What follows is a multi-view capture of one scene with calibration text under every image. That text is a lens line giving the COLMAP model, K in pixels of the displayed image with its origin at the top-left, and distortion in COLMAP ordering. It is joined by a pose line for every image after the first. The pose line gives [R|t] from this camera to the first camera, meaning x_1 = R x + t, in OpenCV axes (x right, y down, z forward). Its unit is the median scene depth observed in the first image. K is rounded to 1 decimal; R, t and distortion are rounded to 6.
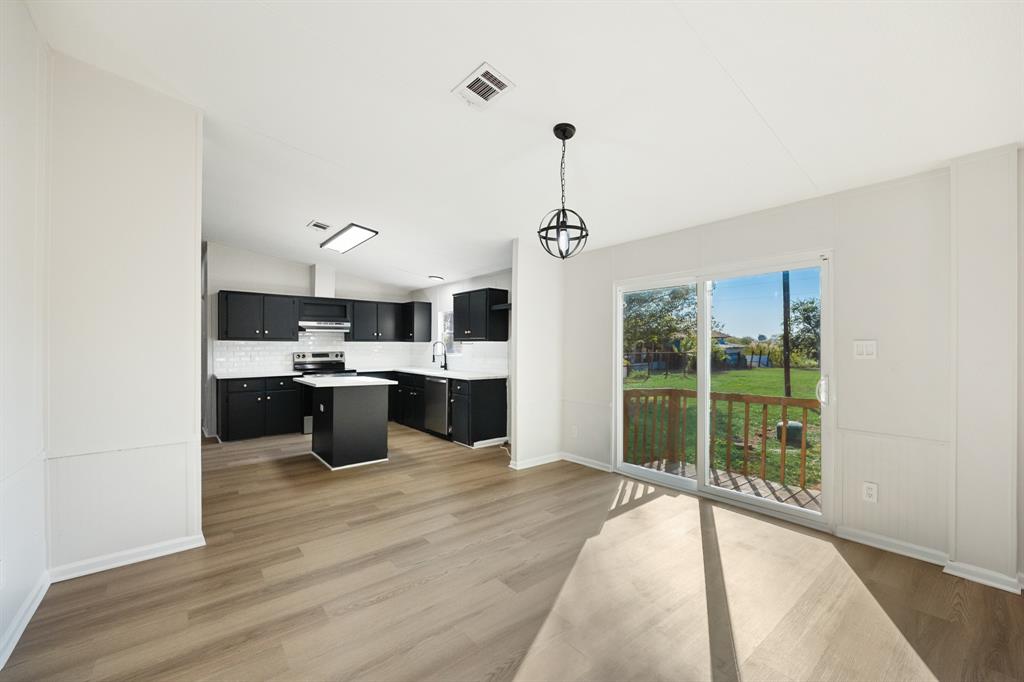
lens RADIAL K [[414.6, 0, 511.5], [0, 414.6, 343.4], [0, 0, 1]] dist [-0.003198, -0.000134]
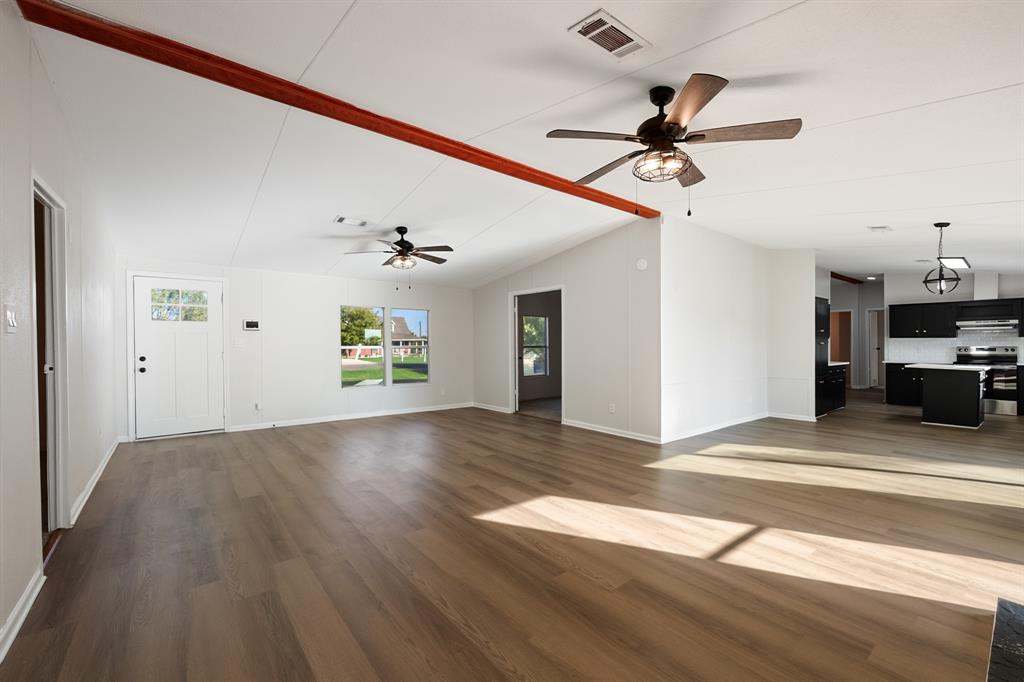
lens RADIAL K [[414.6, 0, 513.0], [0, 414.6, 343.4], [0, 0, 1]] dist [-0.003198, -0.000134]
pose [[0.011961, 0.000694, -0.999928, 0.701094], [0.010369, 0.999946, 0.000819, -0.002705], [0.999875, -0.010378, 0.011953, -0.345334]]
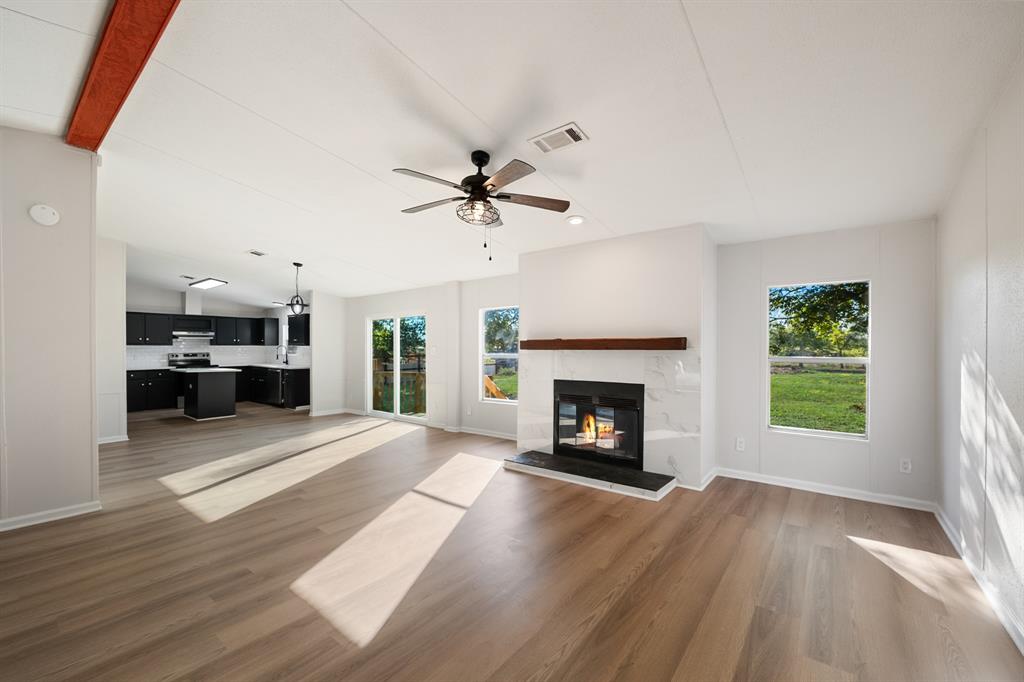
lens RADIAL K [[414.6, 0, 512.4], [0, 414.6, 348.4], [0, 0, 1]] dist [-0.003198, -0.000134]
pose [[0.975169, -0.001599, 0.221458, 0.309823], [-0.000530, 0.999954, 0.009552, -0.008771], [-0.221463, -0.009432, 0.975123, -0.644634]]
